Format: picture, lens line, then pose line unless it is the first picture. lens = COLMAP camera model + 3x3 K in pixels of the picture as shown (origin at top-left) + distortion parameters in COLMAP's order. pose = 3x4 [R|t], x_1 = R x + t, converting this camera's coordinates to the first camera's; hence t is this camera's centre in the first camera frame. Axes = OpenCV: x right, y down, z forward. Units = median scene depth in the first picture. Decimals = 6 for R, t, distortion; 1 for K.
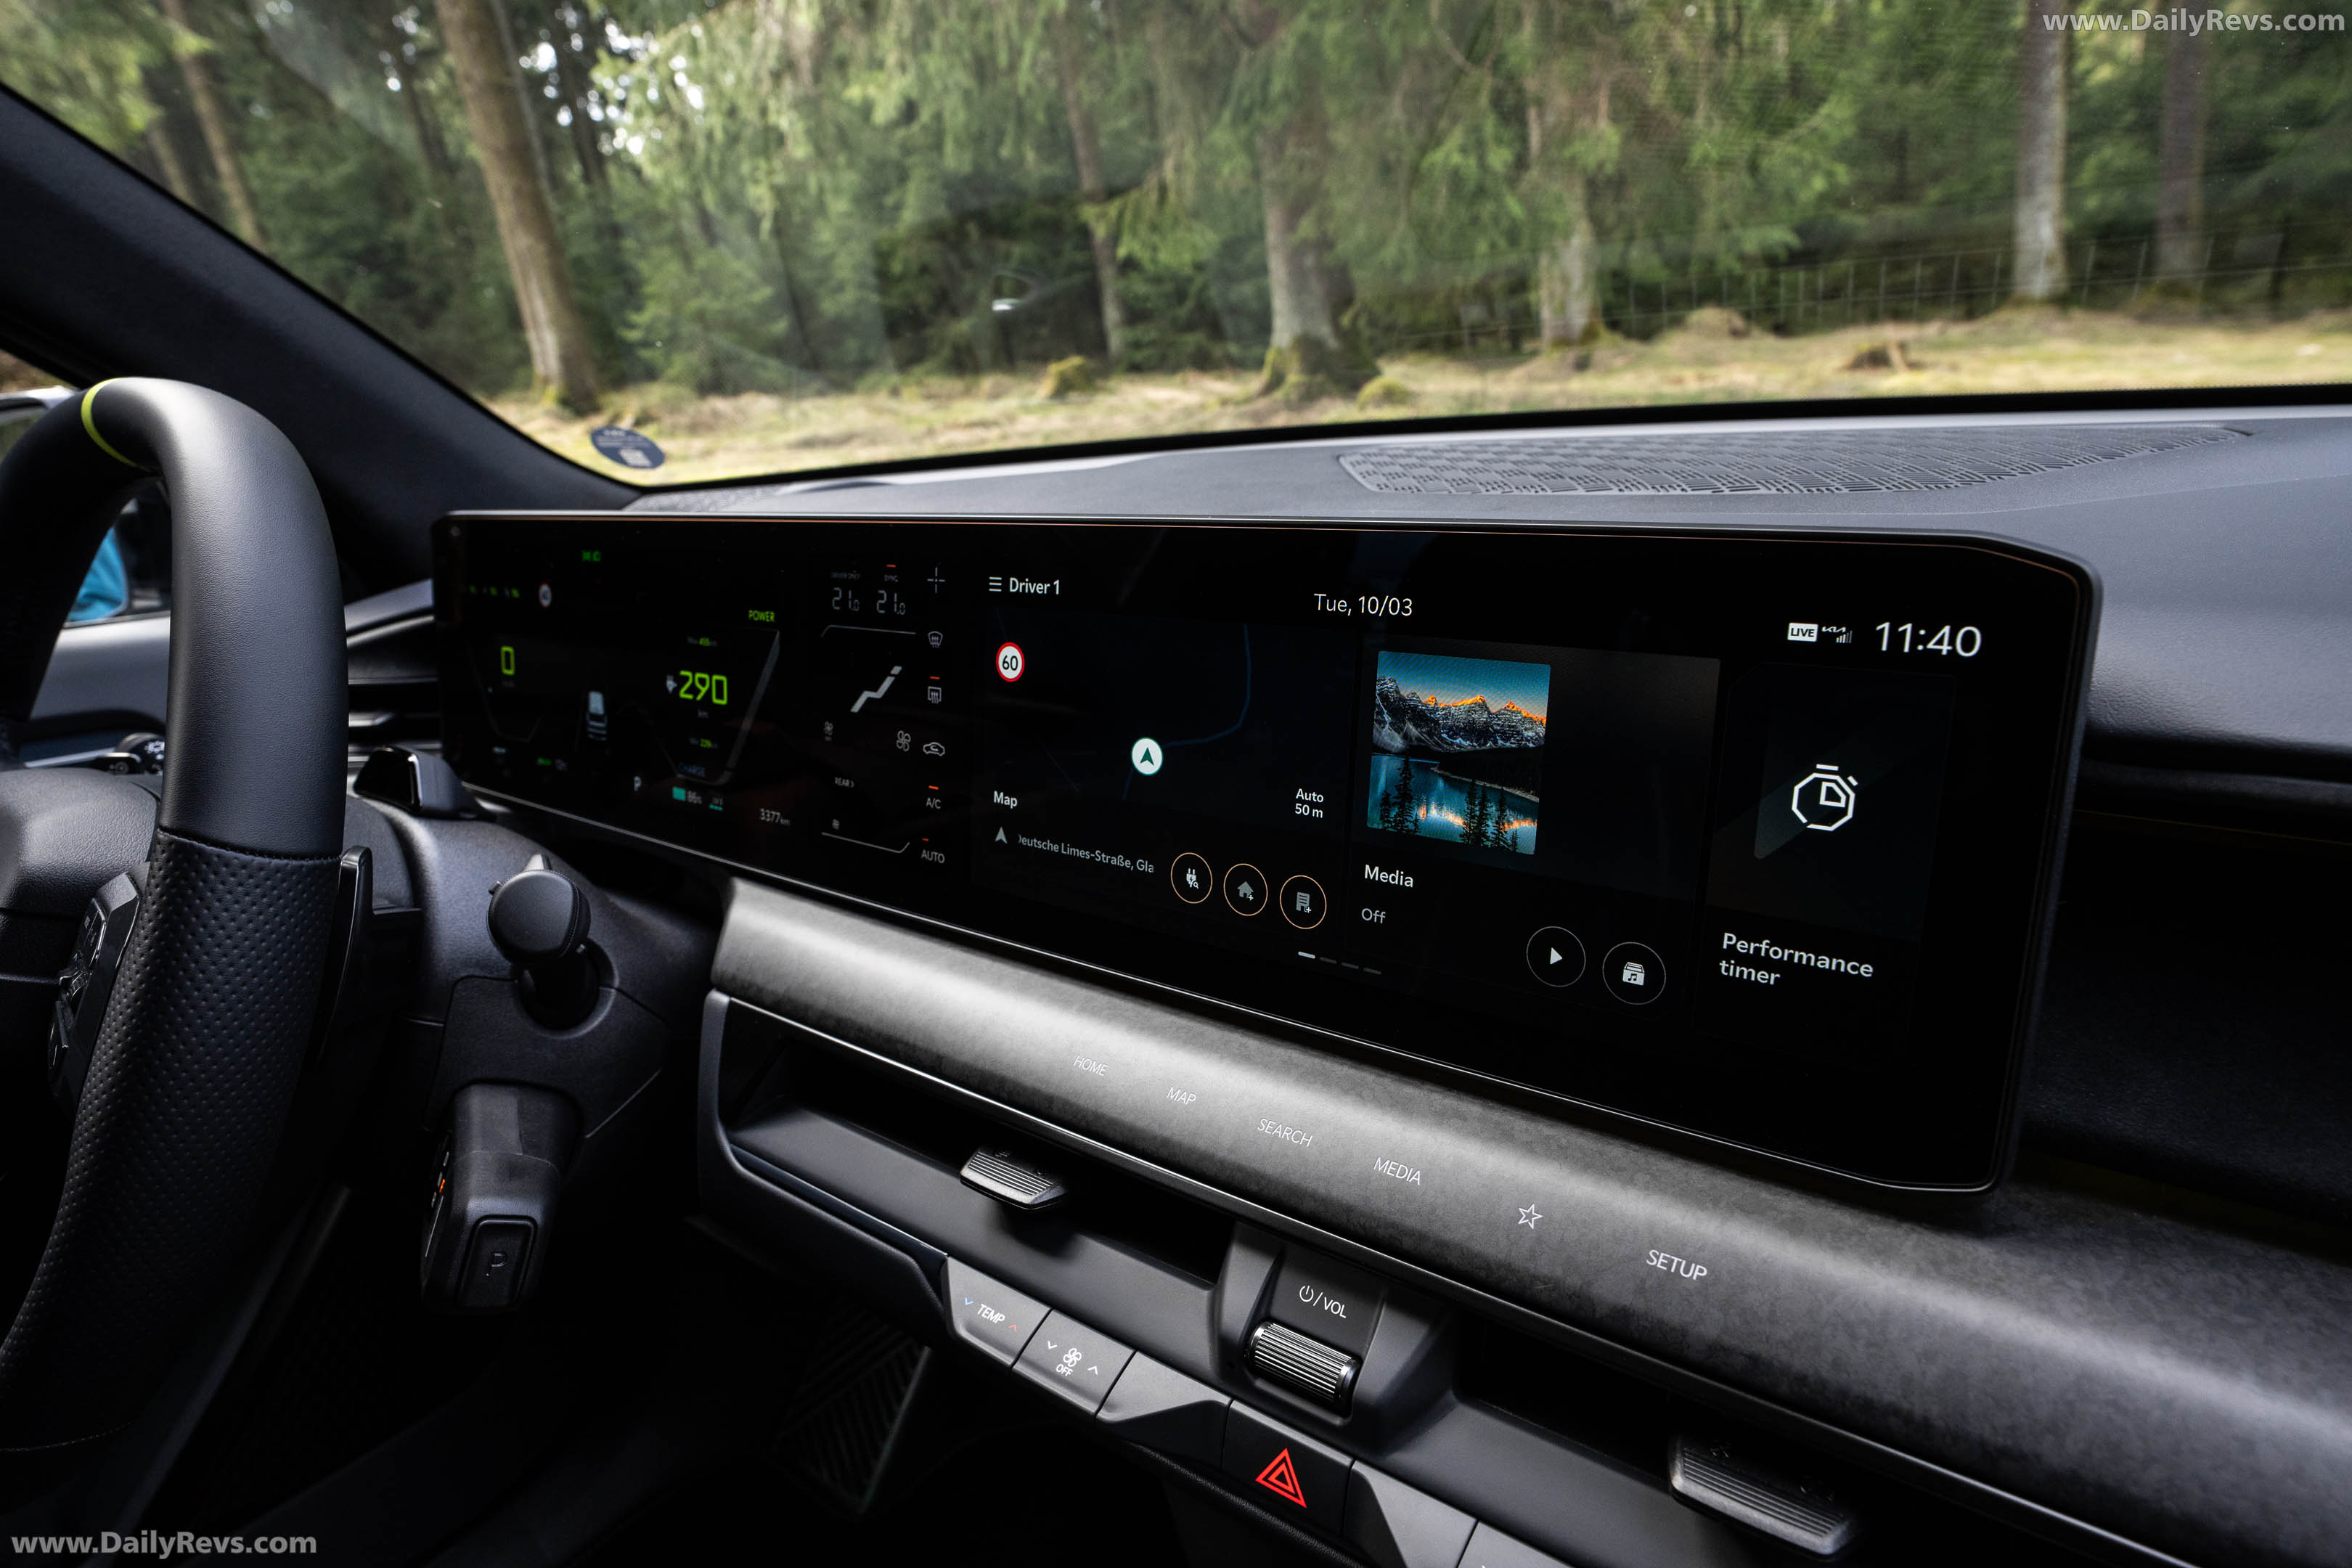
lens RADIAL K [[1370.6, 0, 1172.9], [0, 1370.6, 790.4], [0, 0, 1]] dist [-0.008237, 0.002191]
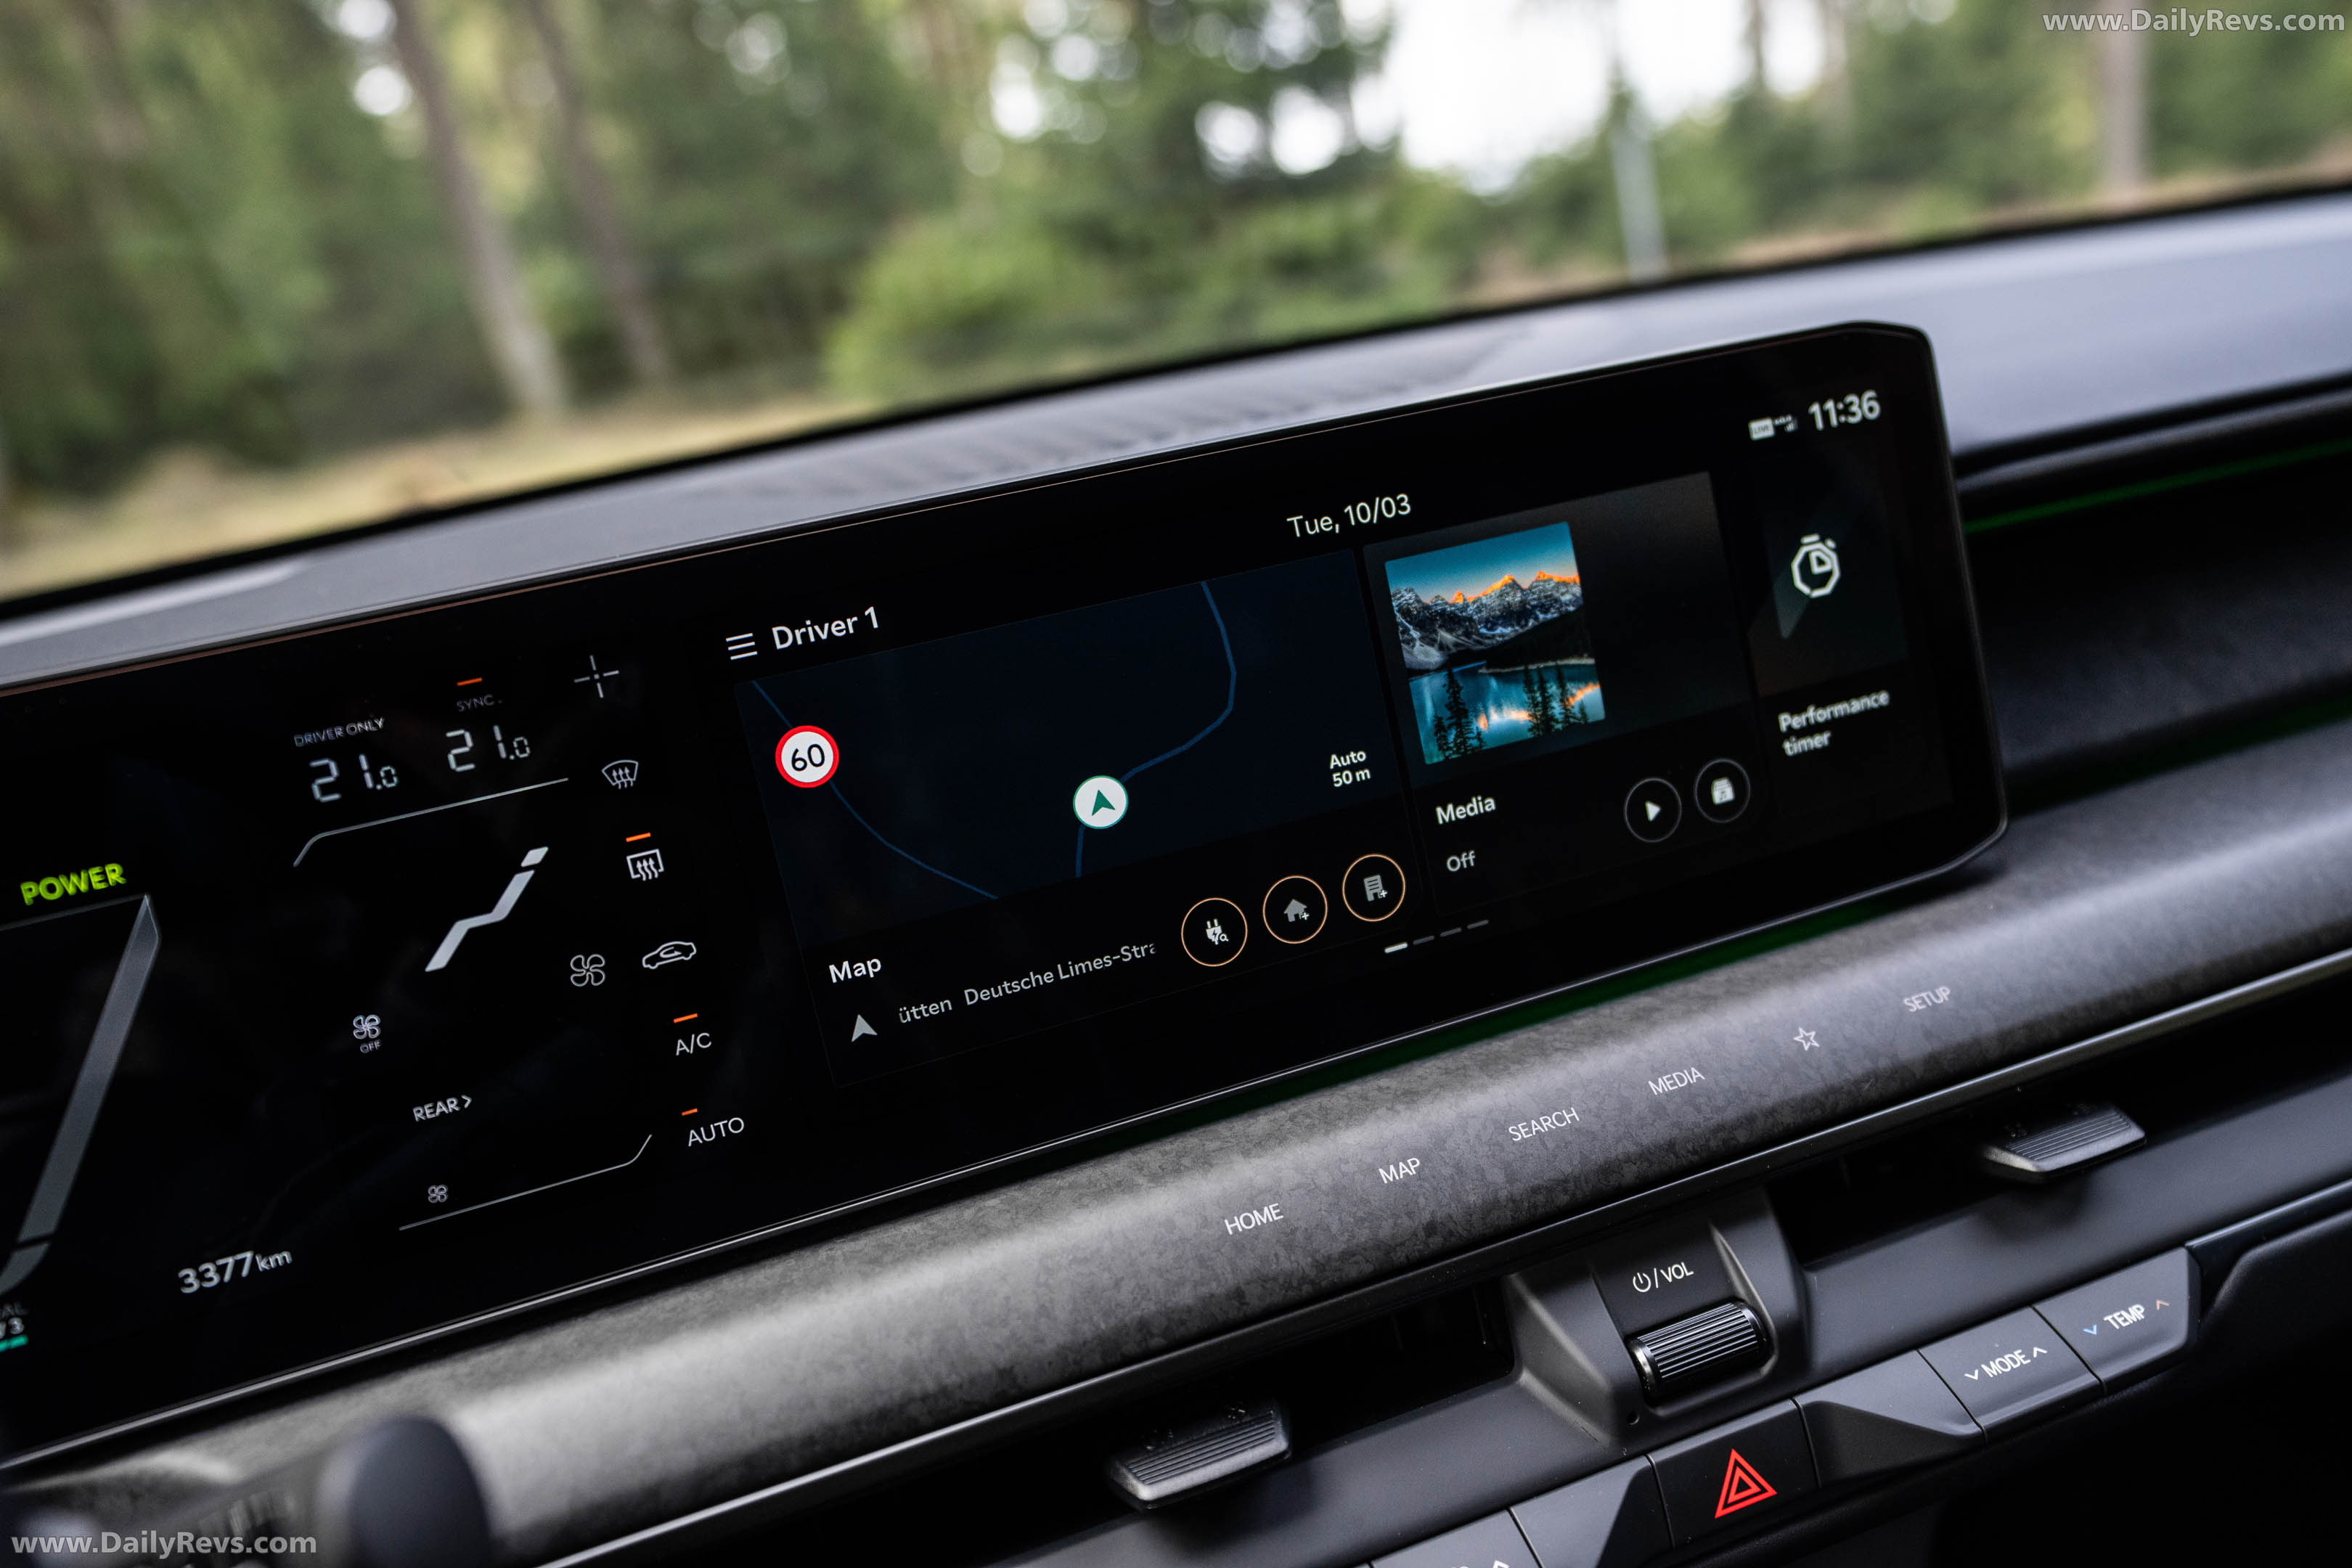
lens RADIAL K [[1609.2, 0, 1174.7], [0, 1609.2, 778.5], [0, 0, 1]] dist [0.010554, 0.004465]
pose [[0.557422, -0.253202, 0.790676, -0.761464], [0.363956, 0.930496, 0.041391, -0.065844], [-0.746201, 0.264699, 0.610834, 0.522292]]
